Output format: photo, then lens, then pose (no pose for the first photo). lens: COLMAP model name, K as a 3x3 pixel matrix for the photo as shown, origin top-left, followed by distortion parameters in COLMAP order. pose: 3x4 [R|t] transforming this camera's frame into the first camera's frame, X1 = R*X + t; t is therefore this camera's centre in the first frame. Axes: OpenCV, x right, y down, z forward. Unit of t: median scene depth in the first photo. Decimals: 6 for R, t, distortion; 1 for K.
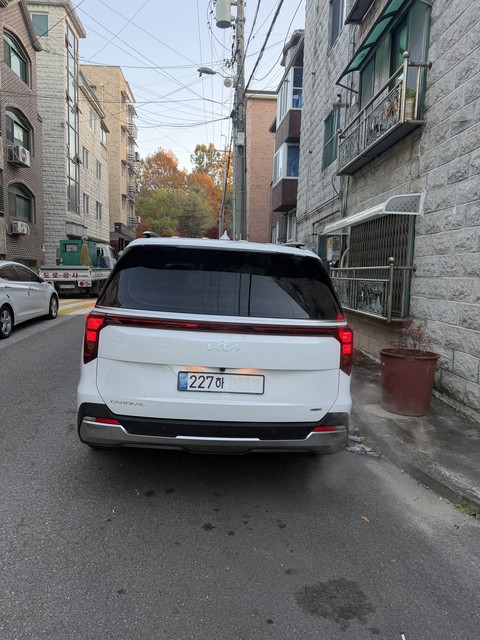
lens RADIAL K [[456.1, 0, 235.9], [0, 456.1, 320.8], [0, 0, 1]] dist [0.012606, -0.018959]
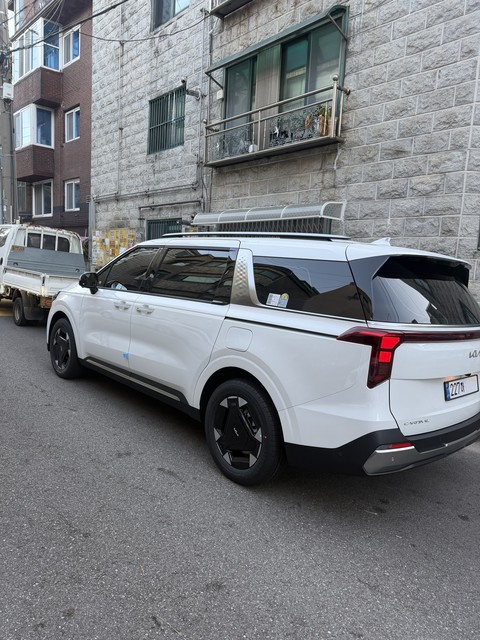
lens RADIAL K [[456.1, 0, 238.0], [0, 456.1, 322.3], [0, 0, 1]] dist [0.012606, -0.018959]
pose [[0.781392, -0.065481, 0.620596, -1.103941], [0.035370, 0.997528, 0.060718, -0.100292], [-0.623038, -0.025494, 0.781776, 0.478883]]
